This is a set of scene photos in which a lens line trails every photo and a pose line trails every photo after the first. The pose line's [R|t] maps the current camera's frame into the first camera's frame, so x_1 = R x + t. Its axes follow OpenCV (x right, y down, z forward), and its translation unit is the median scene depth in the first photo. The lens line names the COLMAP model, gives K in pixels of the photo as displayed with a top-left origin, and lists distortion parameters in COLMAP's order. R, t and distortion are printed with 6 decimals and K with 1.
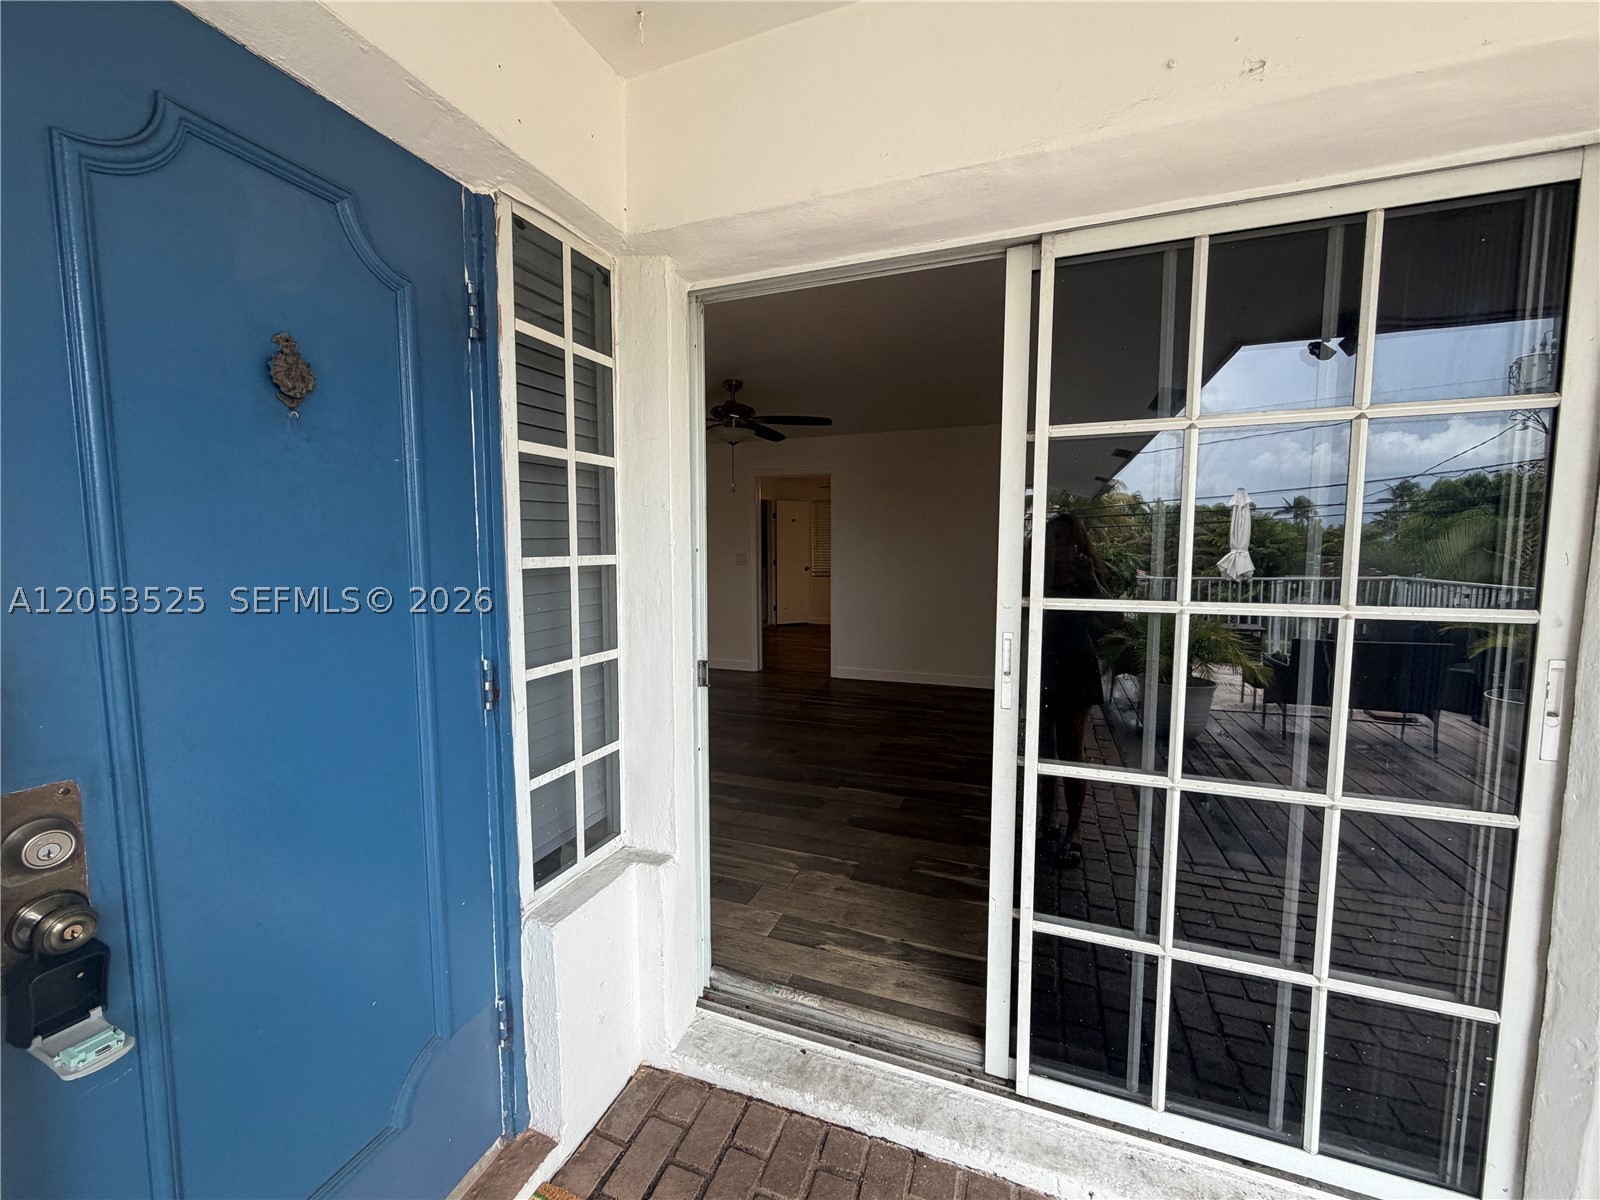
lens RADIAL K [[636.4, 0, 796.2], [0, 636.4, 599.4], [0, 0, 1]] dist [-0.000240, 0.000448]
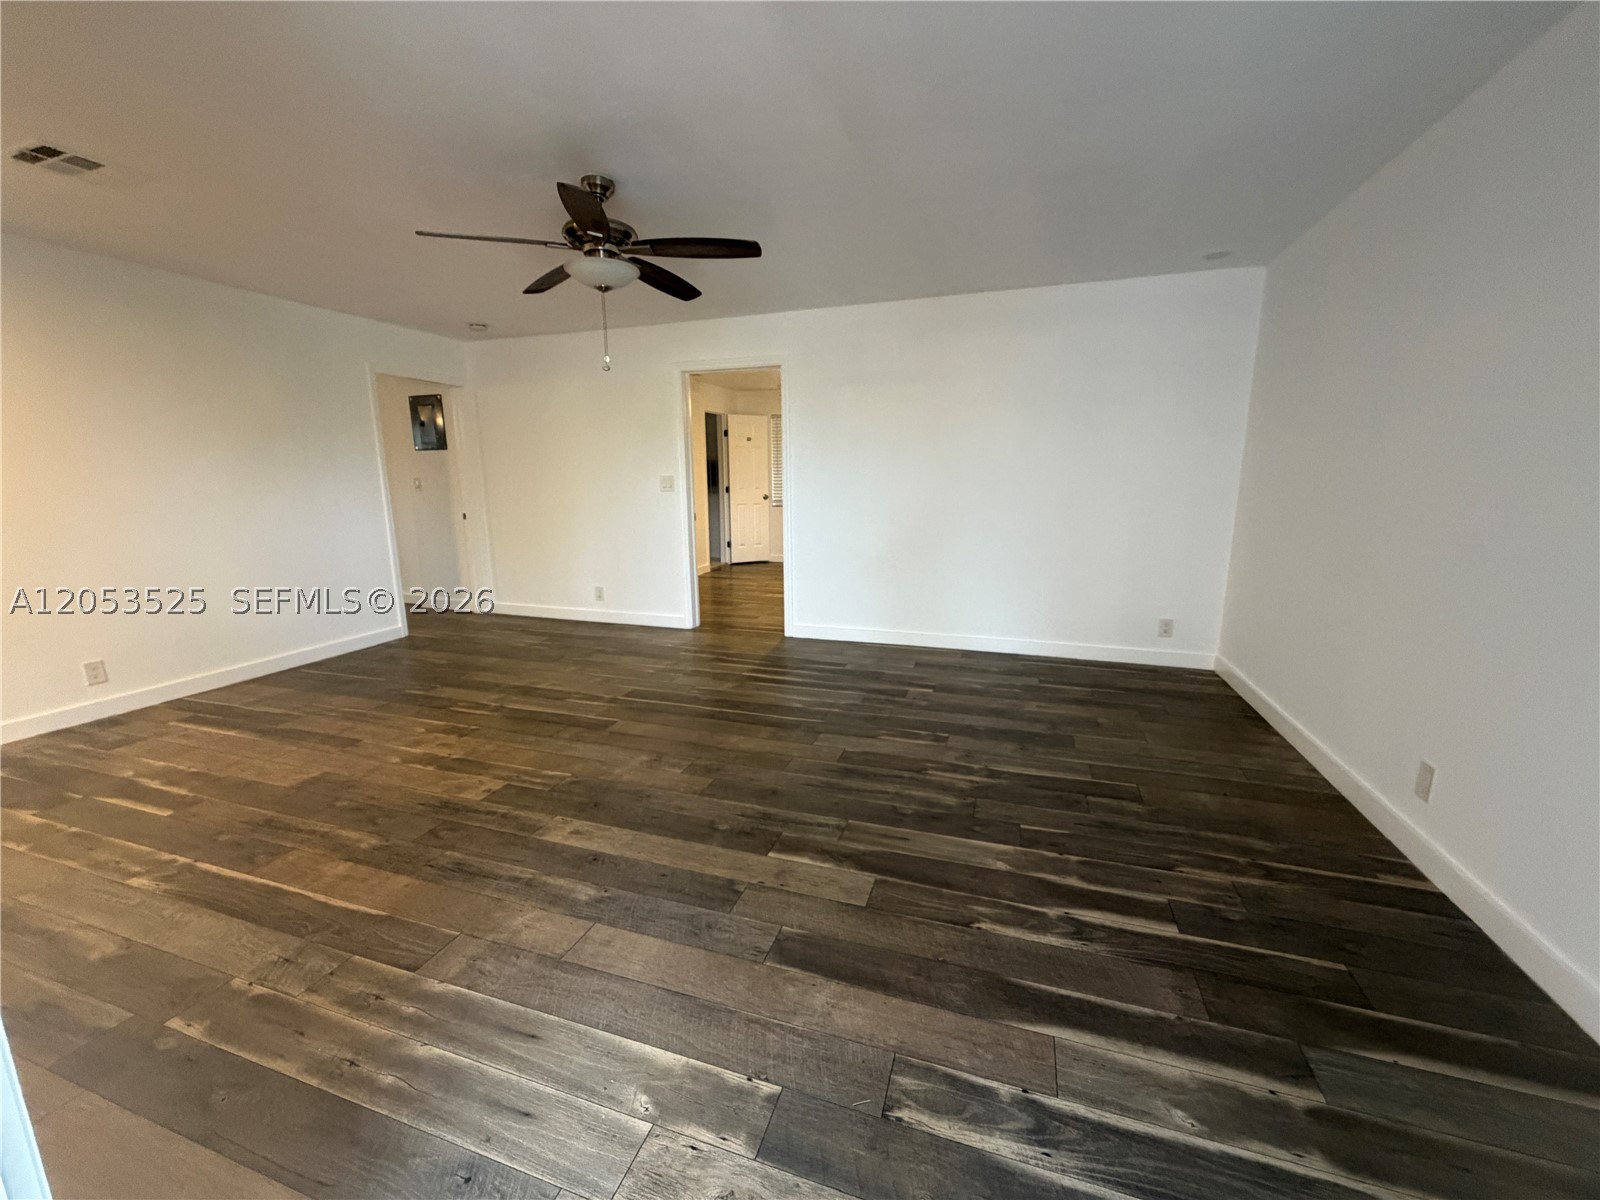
lens RADIAL K [[636.4, 0, 796.2], [0, 636.4, 599.4], [0, 0, 1]] dist [-0.000240, 0.000448]
pose [[0.999277, -0.012994, 0.035739, 0.059653], [0.009038, 0.994033, 0.108709, -0.010909], [-0.036938, -0.108307, 0.993431, 0.334325]]
